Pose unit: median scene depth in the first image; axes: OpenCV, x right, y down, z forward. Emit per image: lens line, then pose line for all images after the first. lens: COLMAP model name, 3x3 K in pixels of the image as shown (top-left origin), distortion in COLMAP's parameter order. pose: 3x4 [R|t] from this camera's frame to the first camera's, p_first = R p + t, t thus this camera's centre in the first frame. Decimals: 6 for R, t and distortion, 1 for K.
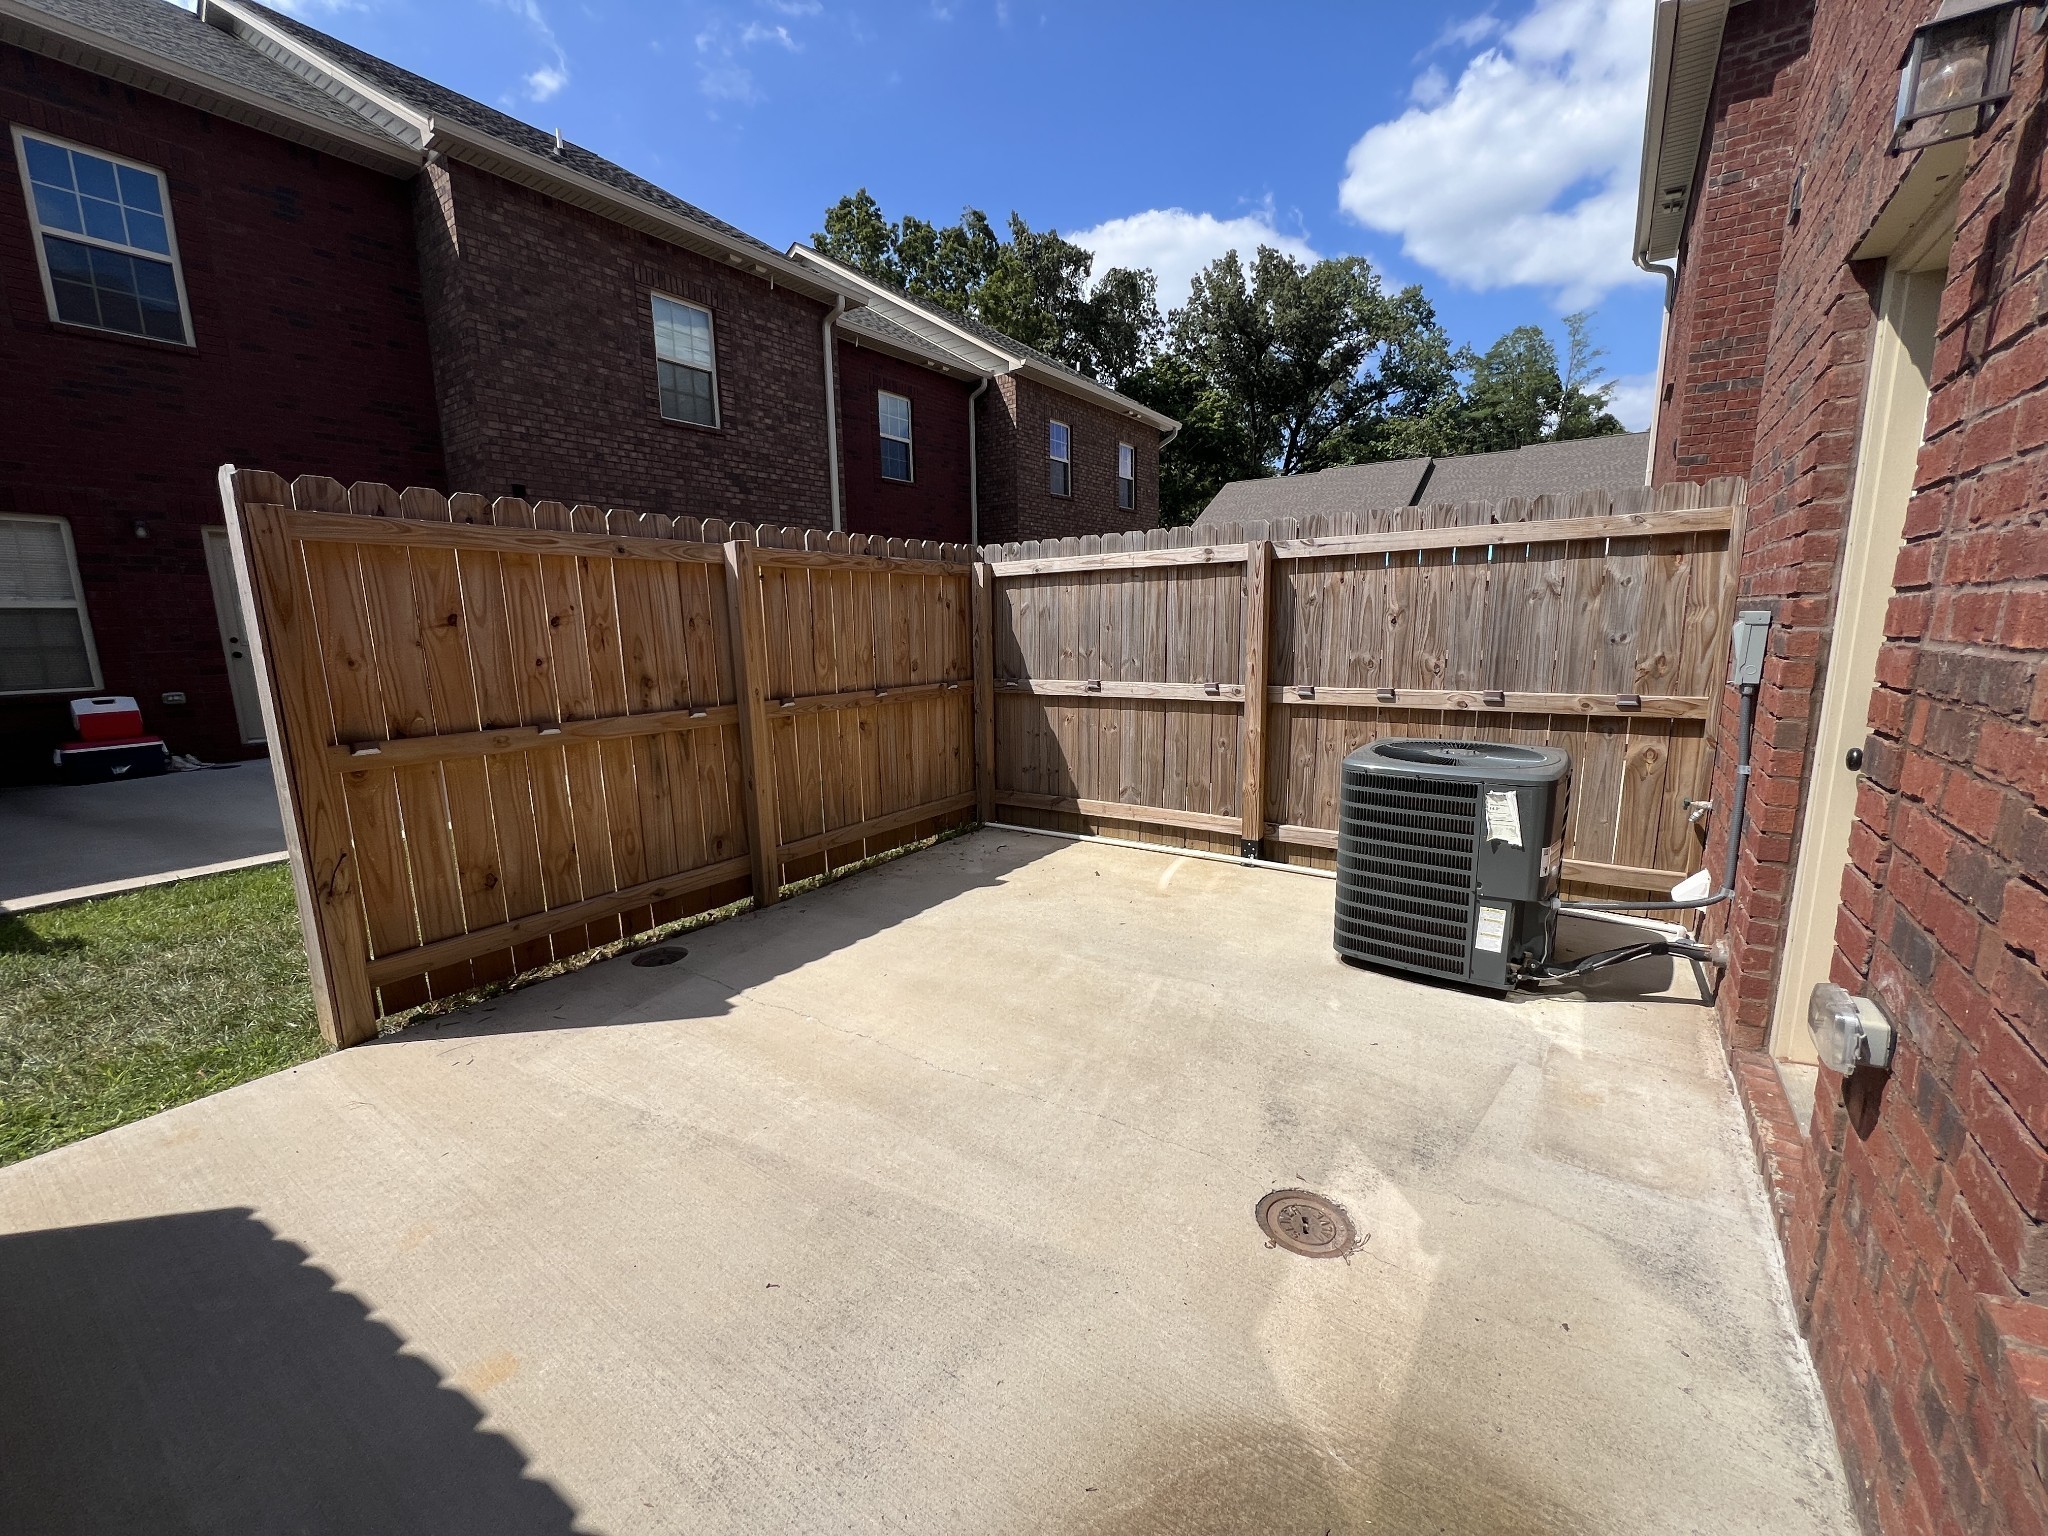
lens RADIAL K [[819.5, 0, 1016.7], [0, 819.5, 762.4], [0, 0, 1]] dist [-0.000041, -0.000307]
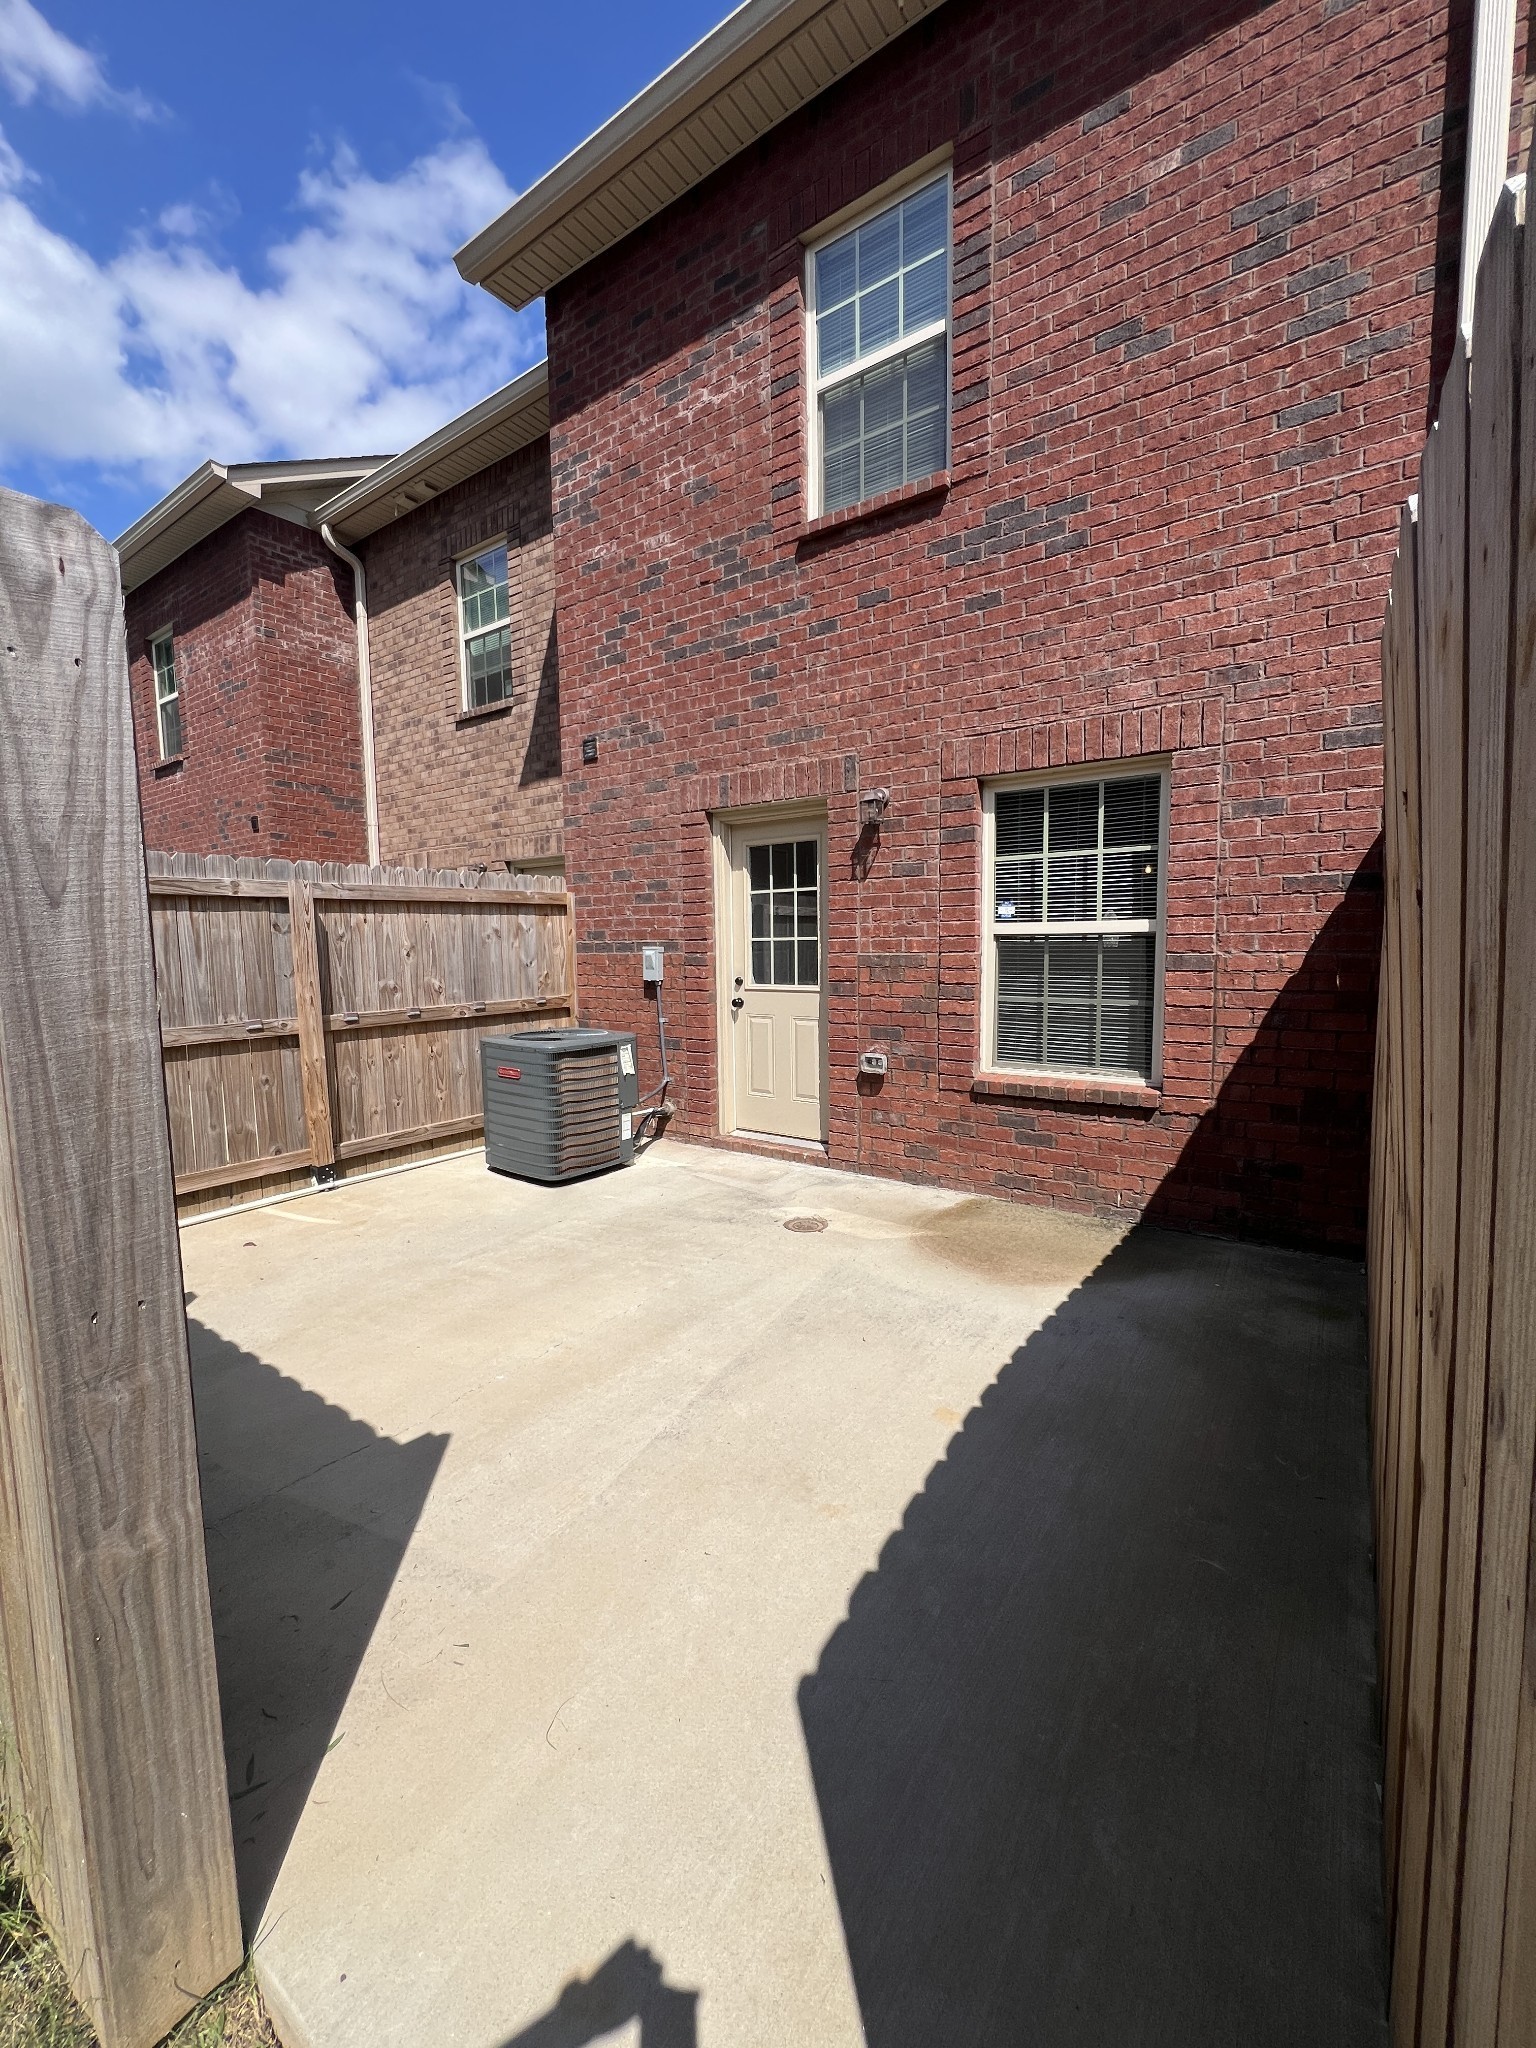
lens RADIAL K [[819.5, 0, 772.5], [0, 819.5, 1018.9], [0, 0, 1]] dist [-0.000041, -0.000307]
pose [[0.012606, -0.078231, 0.996856, -0.751854], [0.185745, 0.979767, 0.074541, -0.060405], [-0.982517, 0.184221, 0.026882, 0.402770]]
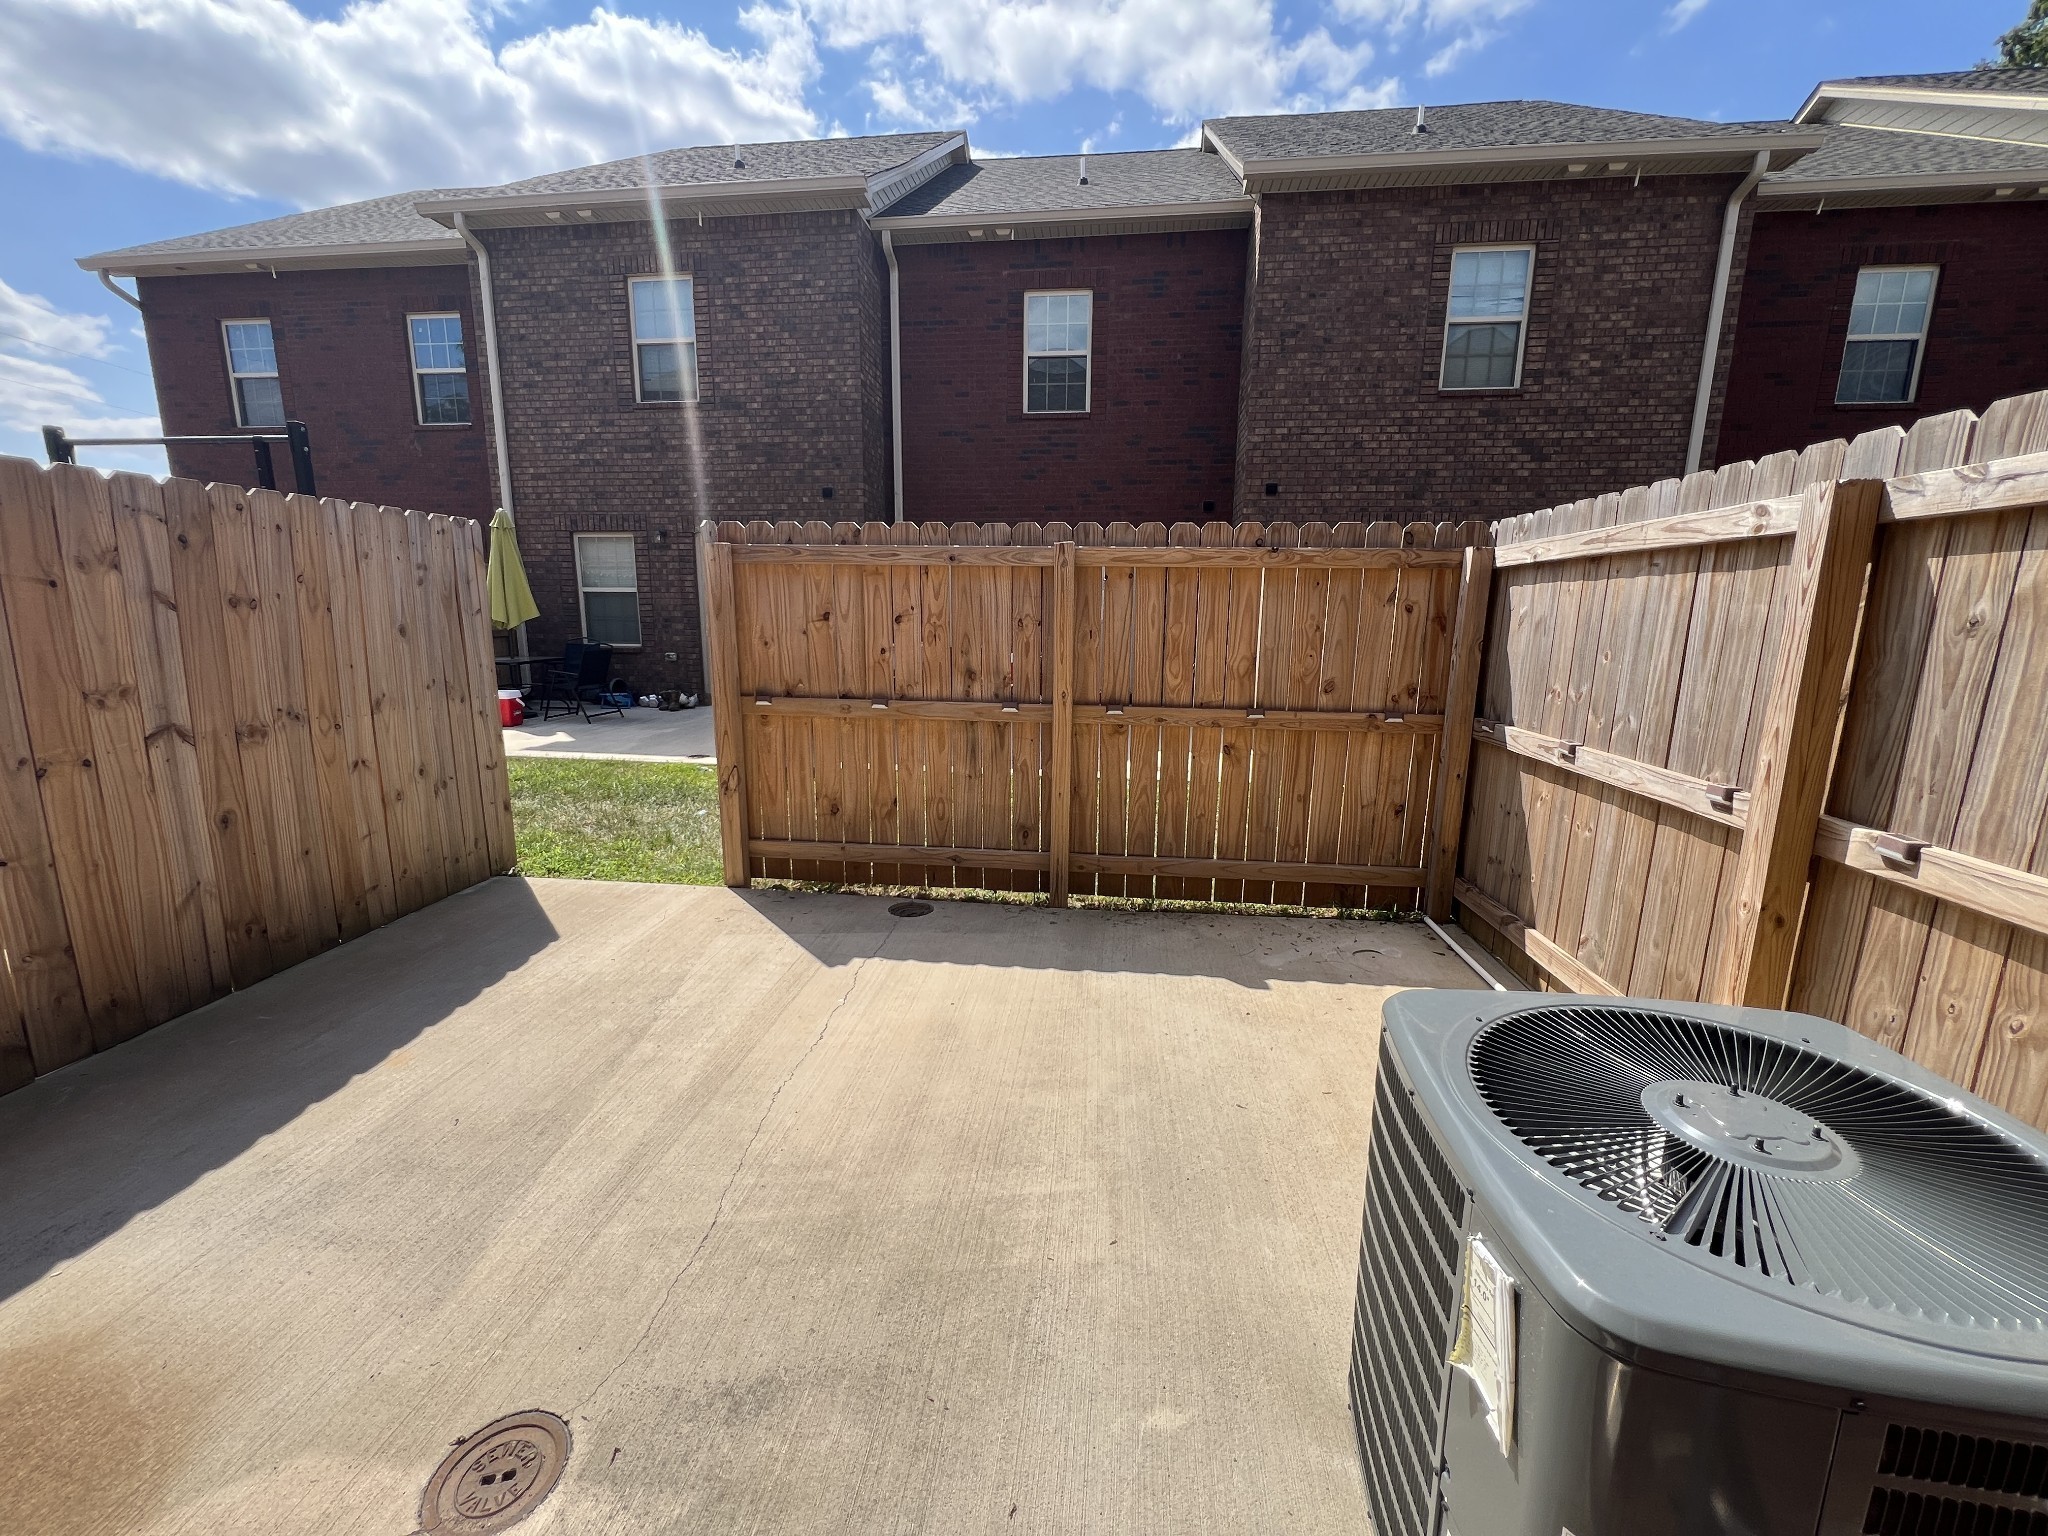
lens RADIAL K [[819.5, 0, 1021.4], [0, 819.5, 761.4], [0, 0, 1]] dist [-0.000041, -0.000307]
pose [[0.481995, 0.183695, -0.856701, 0.478032], [-0.167489, 0.979061, 0.115699, -0.103567], [0.860016, 0.087721, 0.502670, 0.424265]]
